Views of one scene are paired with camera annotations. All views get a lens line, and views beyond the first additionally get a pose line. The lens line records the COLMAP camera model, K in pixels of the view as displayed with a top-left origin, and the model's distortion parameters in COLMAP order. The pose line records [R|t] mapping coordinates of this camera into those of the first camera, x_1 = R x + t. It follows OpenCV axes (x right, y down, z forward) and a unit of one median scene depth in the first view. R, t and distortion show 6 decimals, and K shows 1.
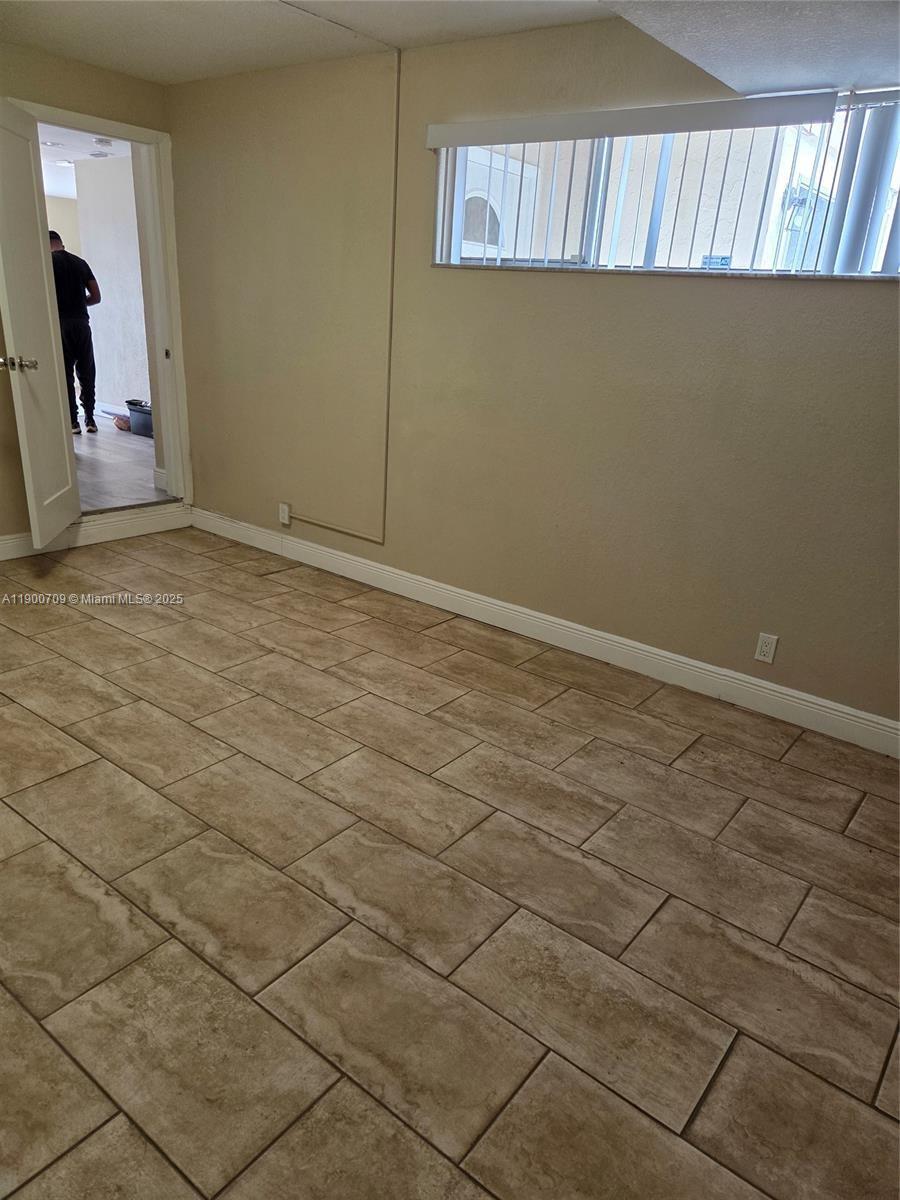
lens RADIAL K [[809.2, 0, 452.0], [0, 809.2, 601.2], [0, 0, 1]] dist [0.042991, -0.016788]
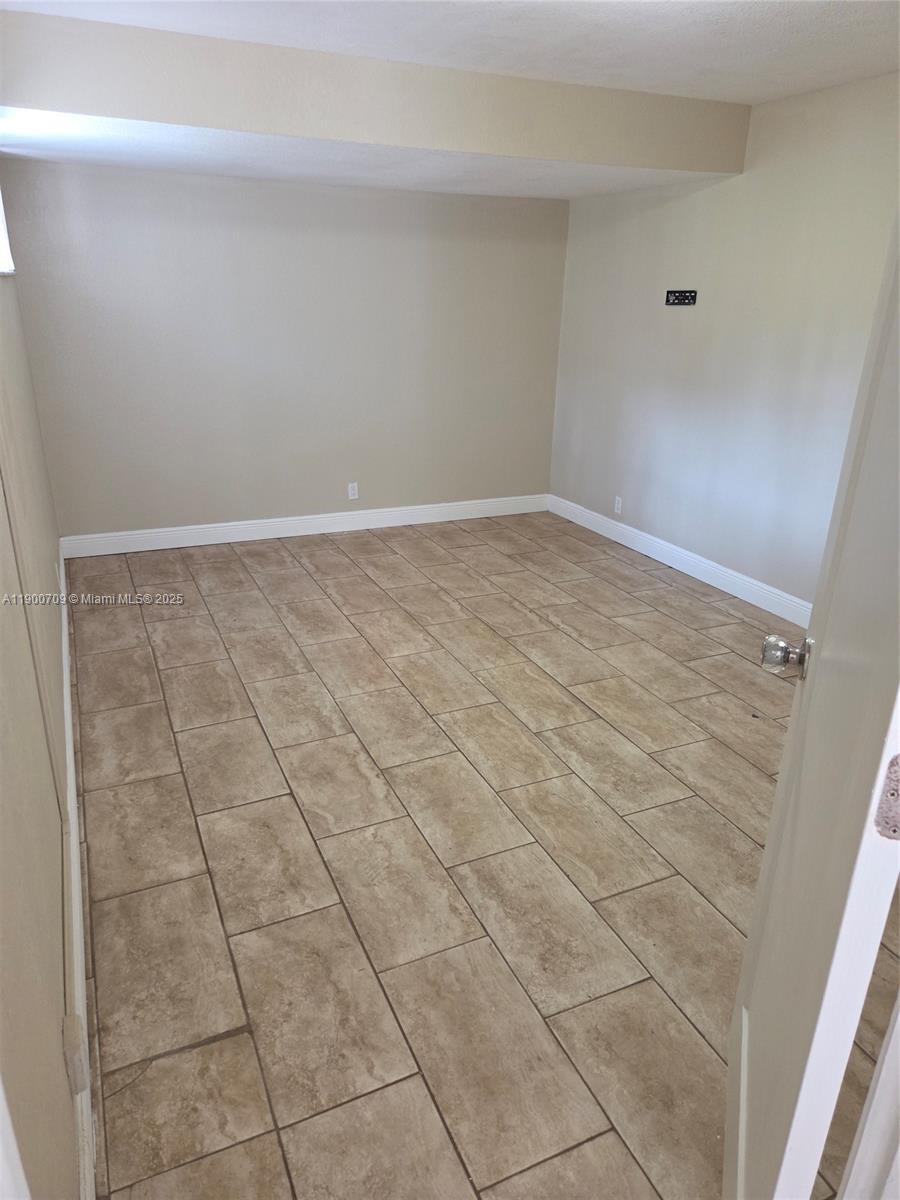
lens RADIAL K [[809.2, 0, 449.7], [0, 809.2, 604.0], [0, 0, 1]] dist [0.042991, -0.016788]
pose [[-0.882866, -0.249329, 0.397973, -0.675633], [0.079314, 0.756093, 0.649640, -0.708639], [-0.462878, 0.605110, -0.647754, 1.668366]]
